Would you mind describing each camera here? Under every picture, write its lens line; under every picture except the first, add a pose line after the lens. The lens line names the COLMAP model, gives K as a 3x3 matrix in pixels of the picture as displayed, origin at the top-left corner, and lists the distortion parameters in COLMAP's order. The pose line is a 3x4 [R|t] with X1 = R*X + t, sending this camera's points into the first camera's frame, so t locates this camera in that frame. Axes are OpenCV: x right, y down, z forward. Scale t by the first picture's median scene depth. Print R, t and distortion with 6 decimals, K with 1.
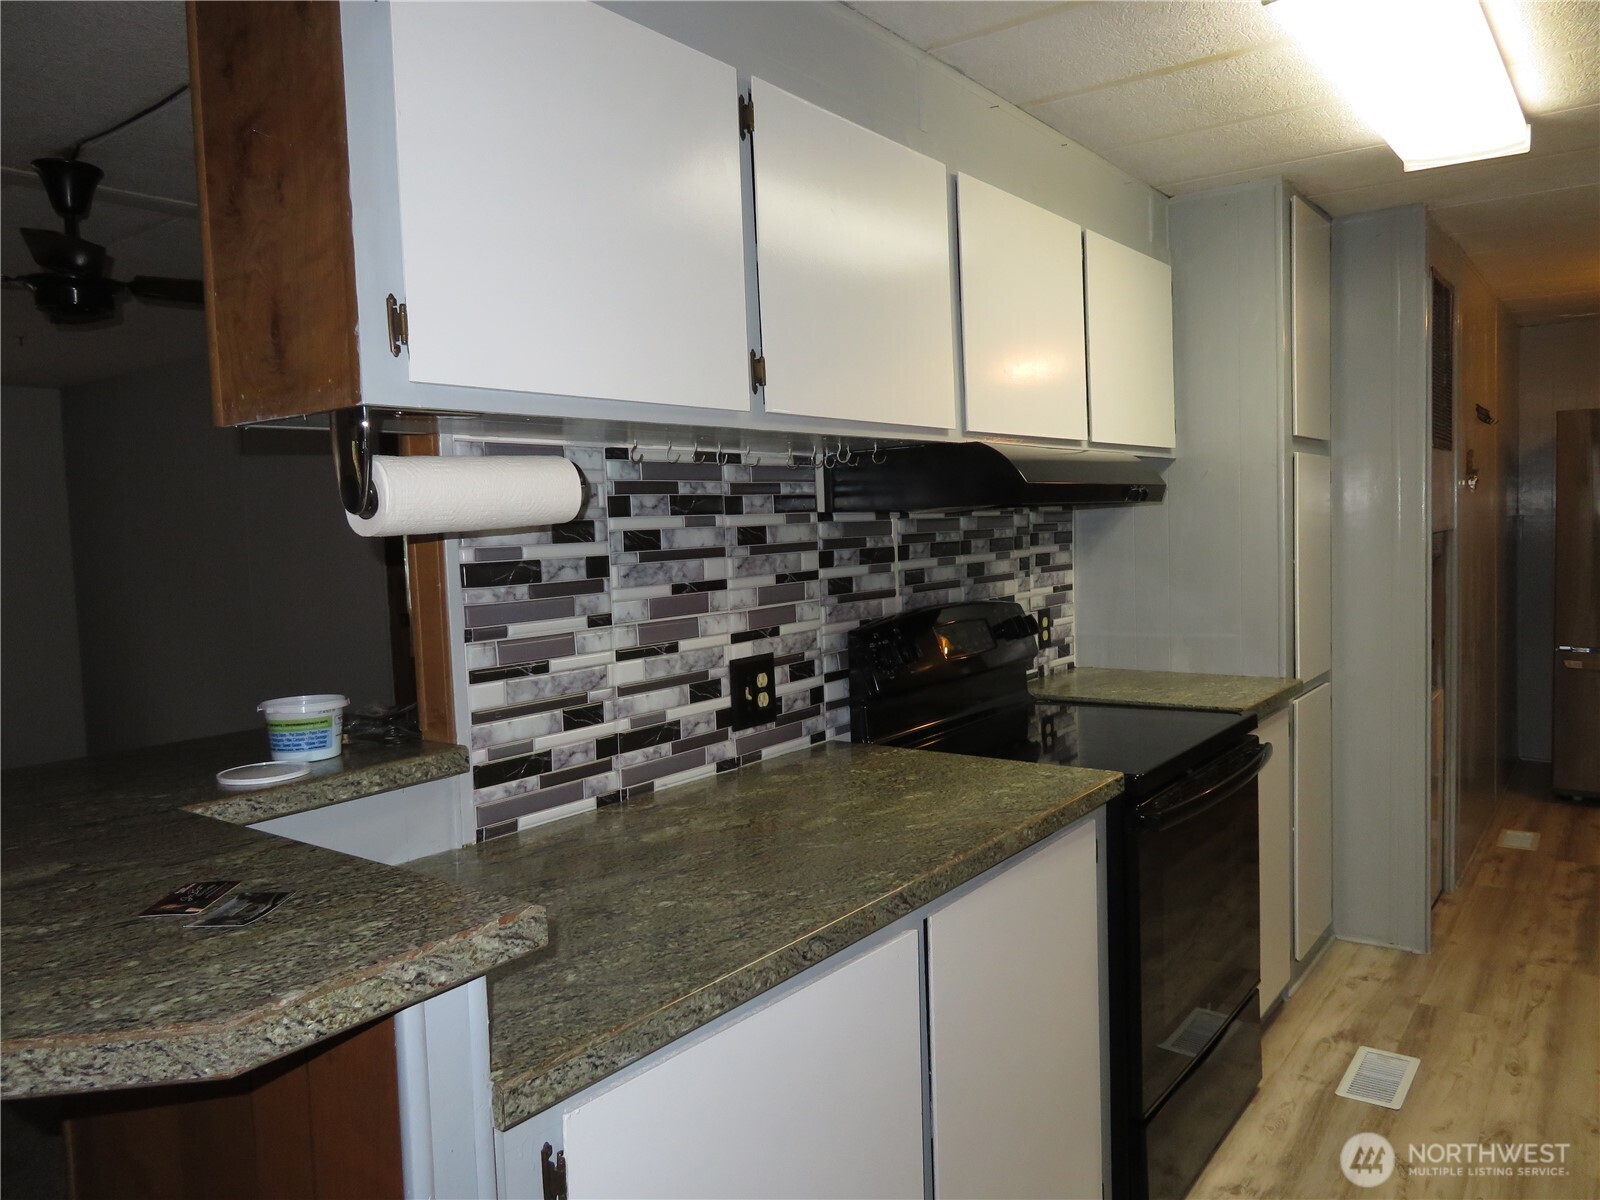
lens RADIAL K [[1148.5, 0, 800.7], [0, 1148.5, 600.9], [0, 0, 1]] dist [0.003546, -0.007214]
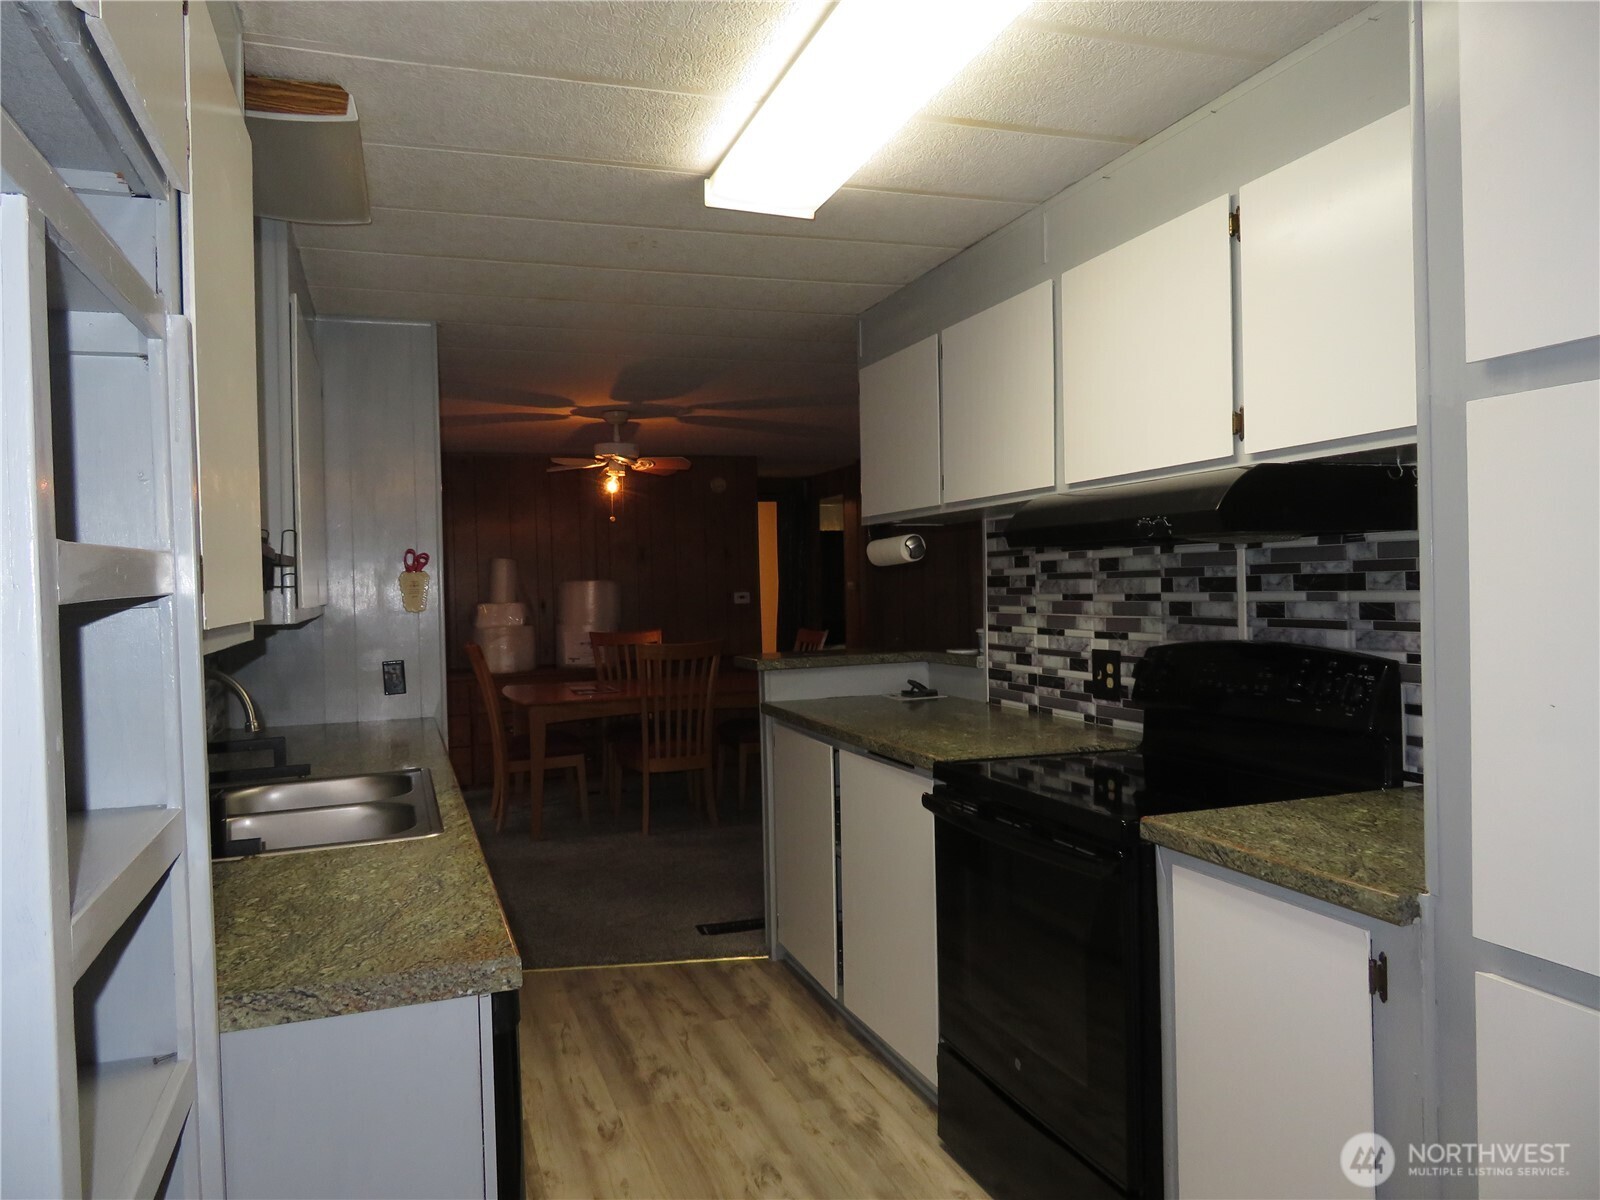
lens RADIAL K [[1148.5, 0, 800.0], [0, 1148.5, 597.8], [0, 0, 1]] dist [0.003546, -0.007214]
pose [[-0.559978, 0.028552, -0.828016, 1.364372], [-0.046603, 0.996738, 0.065887, -0.093195], [0.827196, 0.075483, -0.556820, 1.497821]]
